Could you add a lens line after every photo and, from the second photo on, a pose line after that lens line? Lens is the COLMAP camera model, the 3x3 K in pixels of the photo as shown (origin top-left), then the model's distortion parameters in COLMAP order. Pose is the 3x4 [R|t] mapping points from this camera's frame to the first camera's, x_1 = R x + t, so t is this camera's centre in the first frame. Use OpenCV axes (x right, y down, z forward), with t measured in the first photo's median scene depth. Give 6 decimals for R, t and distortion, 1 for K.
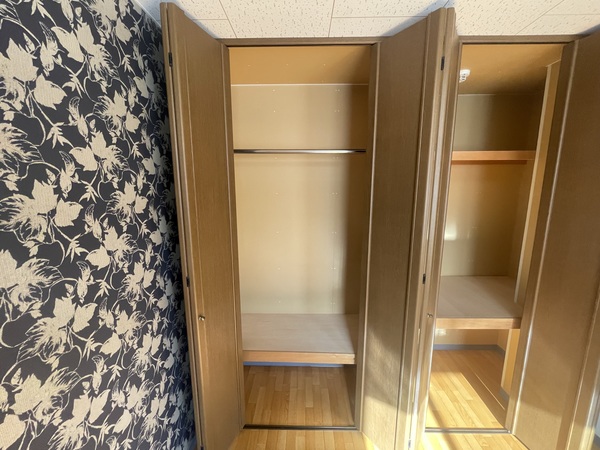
lens RADIAL K [[240.3, 0, 300.5], [0, 240.3, 224.0], [0, 0, 1]] dist [-0.003235, 0.000516]
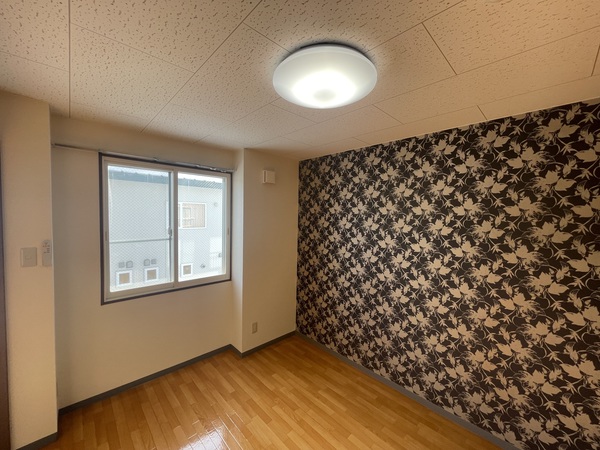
lens RADIAL K [[240.3, 0, 300.8], [0, 240.3, 223.7], [0, 0, 1]] dist [-0.003235, 0.000516]
pose [[-0.706520, 0.034226, -0.706865, 1.664836], [-0.120196, 0.978515, 0.167516, -0.956626], [0.697412, 0.203316, -0.687226, 0.876607]]
